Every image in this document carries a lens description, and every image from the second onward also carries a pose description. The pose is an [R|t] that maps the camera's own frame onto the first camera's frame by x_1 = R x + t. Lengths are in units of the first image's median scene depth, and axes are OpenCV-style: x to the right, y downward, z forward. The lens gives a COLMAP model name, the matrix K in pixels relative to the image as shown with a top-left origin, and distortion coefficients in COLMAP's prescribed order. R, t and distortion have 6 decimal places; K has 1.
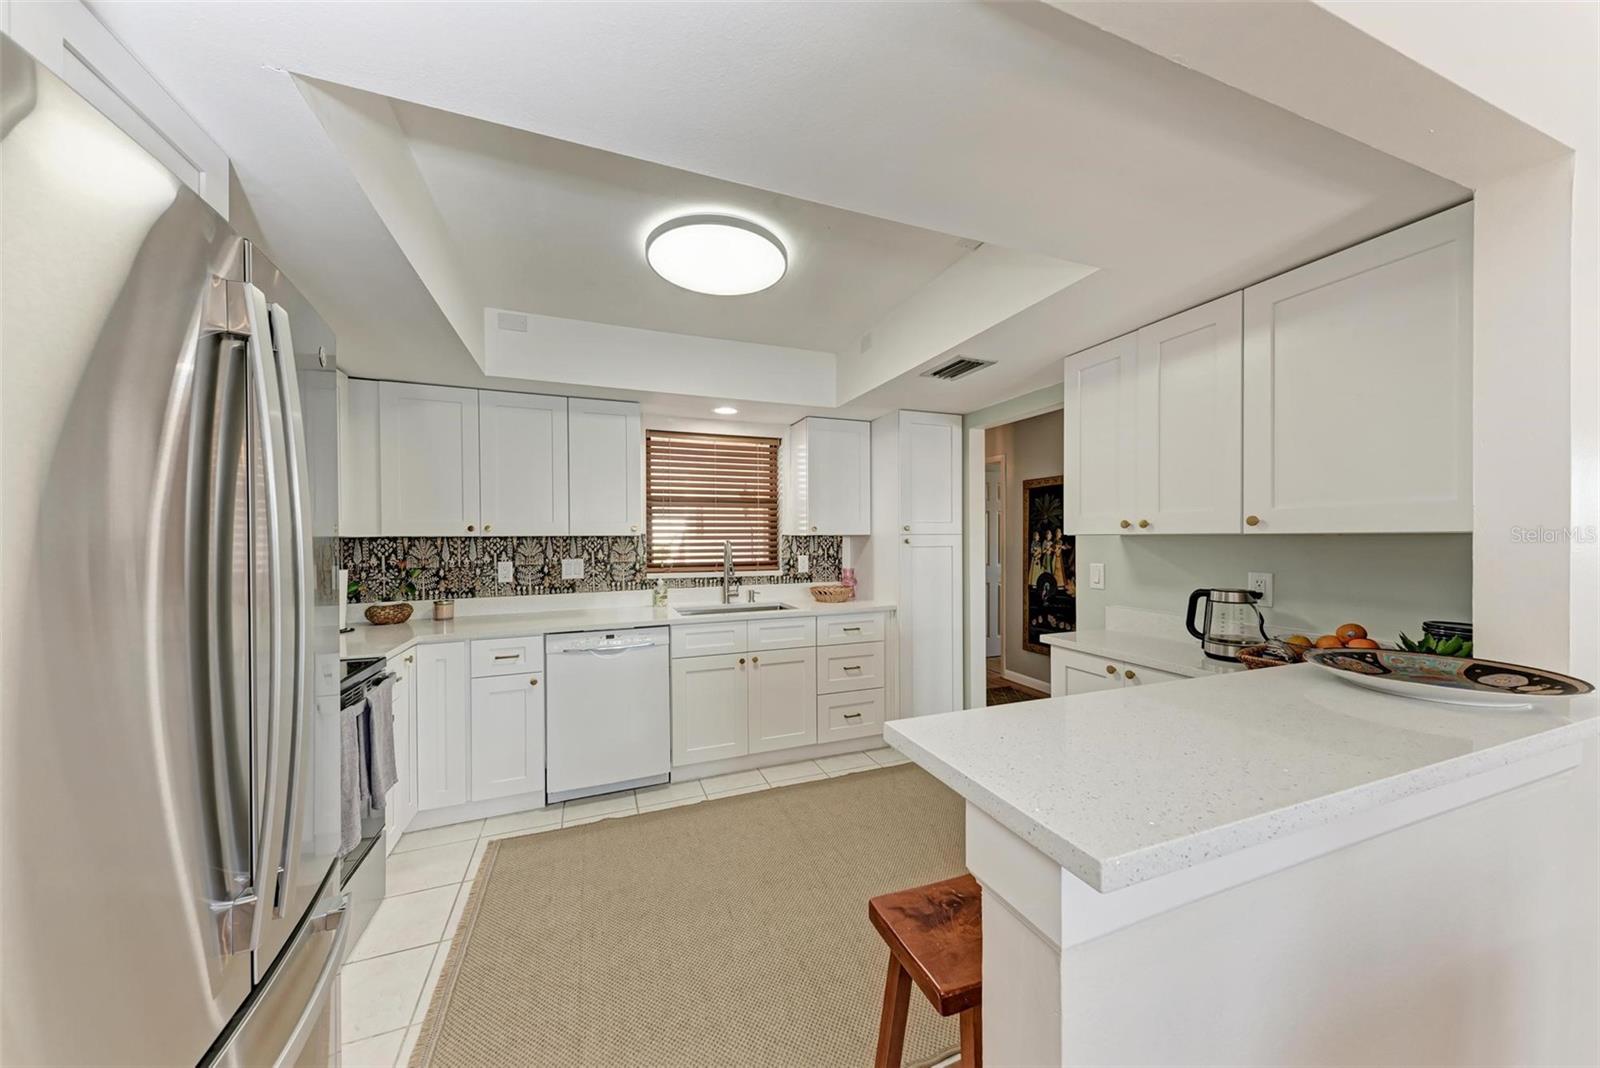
lens RADIAL K [[546.3, 0, 807.4], [0, 546.3, 545.3], [0, 0, 1]] dist [0.016213, -0.002886]
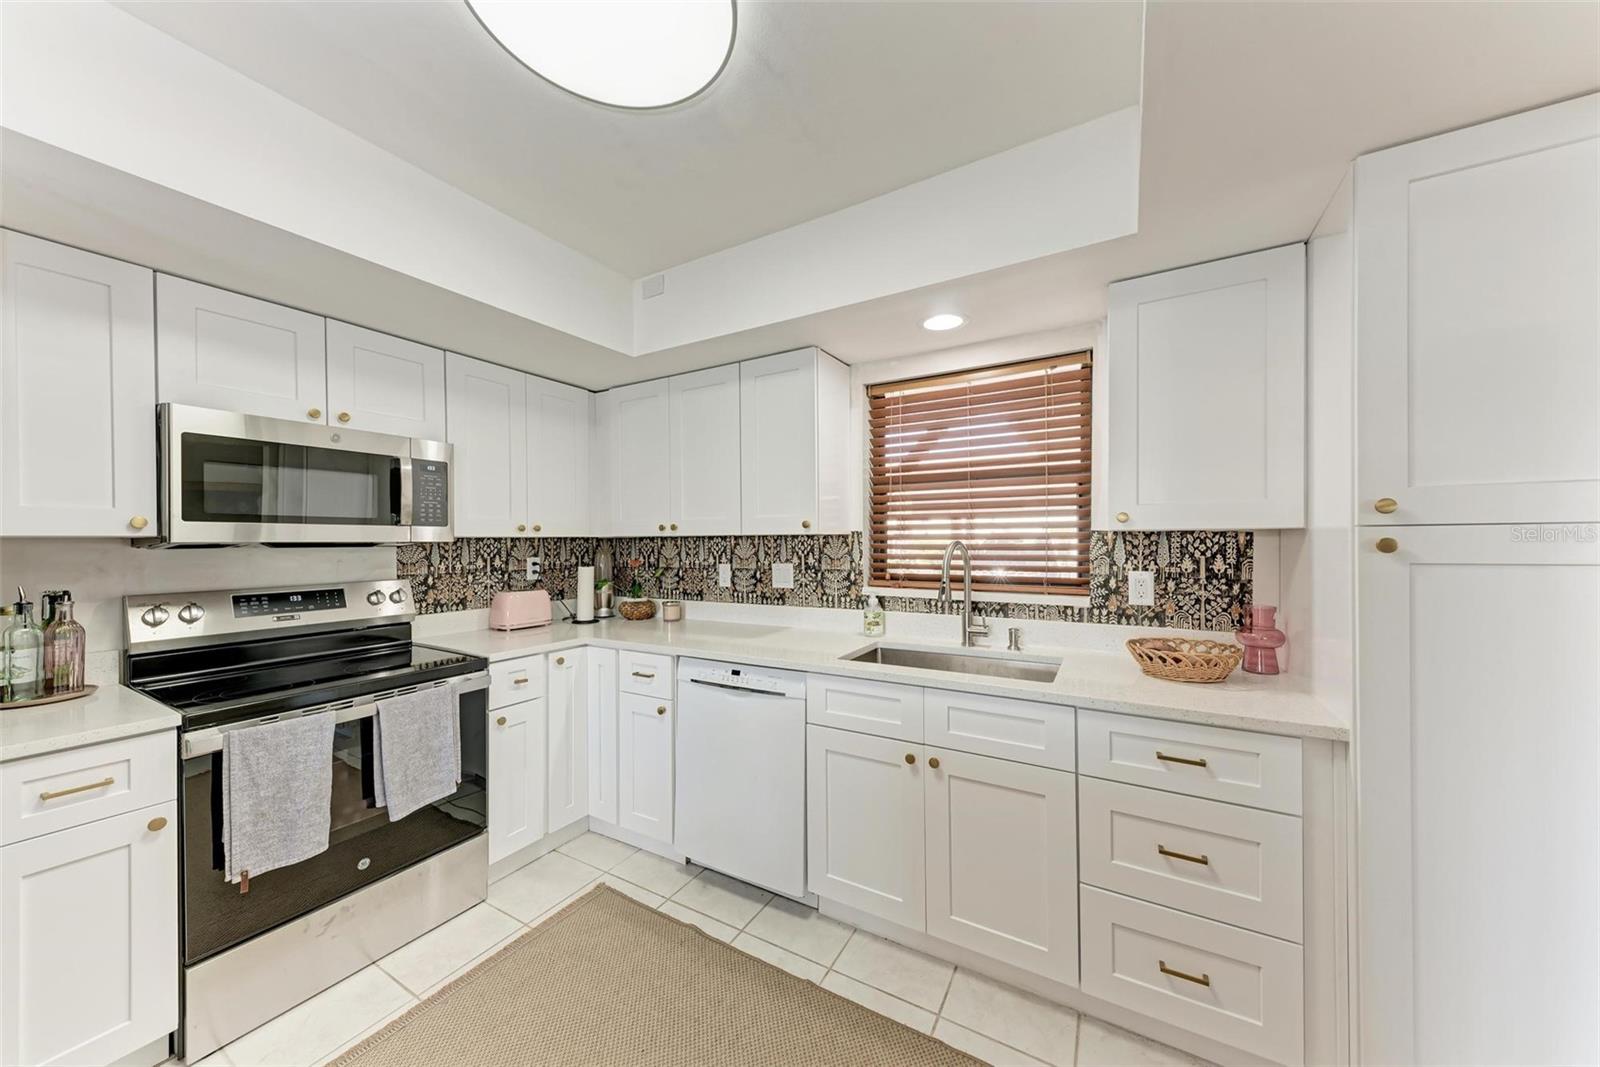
lens RADIAL K [[546.3, 0, 816.8], [0, 546.3, 542.4], [0, 0, 1]] dist [0.016213, -0.002886]
pose [[0.613291, 0.005547, -0.789837, 0.238788], [-0.005511, 0.999981, 0.002744, -0.008479], [0.789837, 0.002670, 0.613310, 0.533783]]
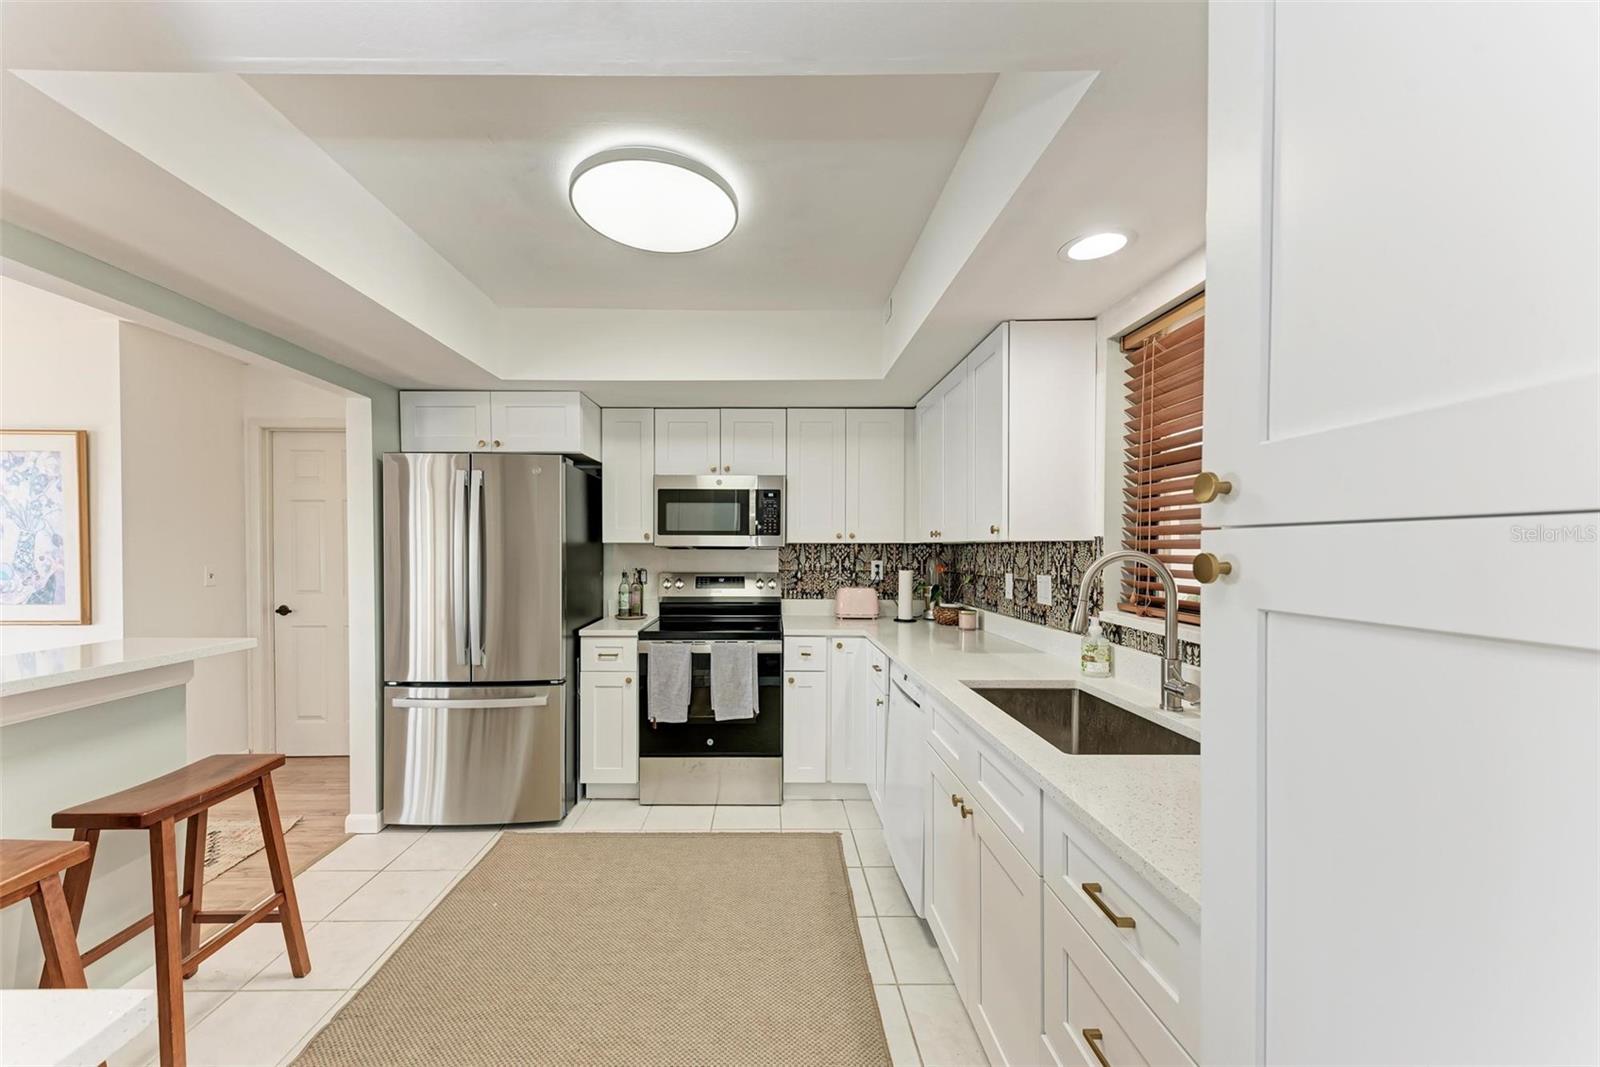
lens RADIAL K [[595.6, 0, 742.8], [0, 595.6, 557.7], [0, 0, 1]] dist [0.013530, 0.000345]
pose [[-0.398716, 0.021435, -0.916824, 0.509644], [-0.008949, 0.999588, 0.027262, -0.016955], [0.917031, 0.019074, -0.398360, 1.244207]]
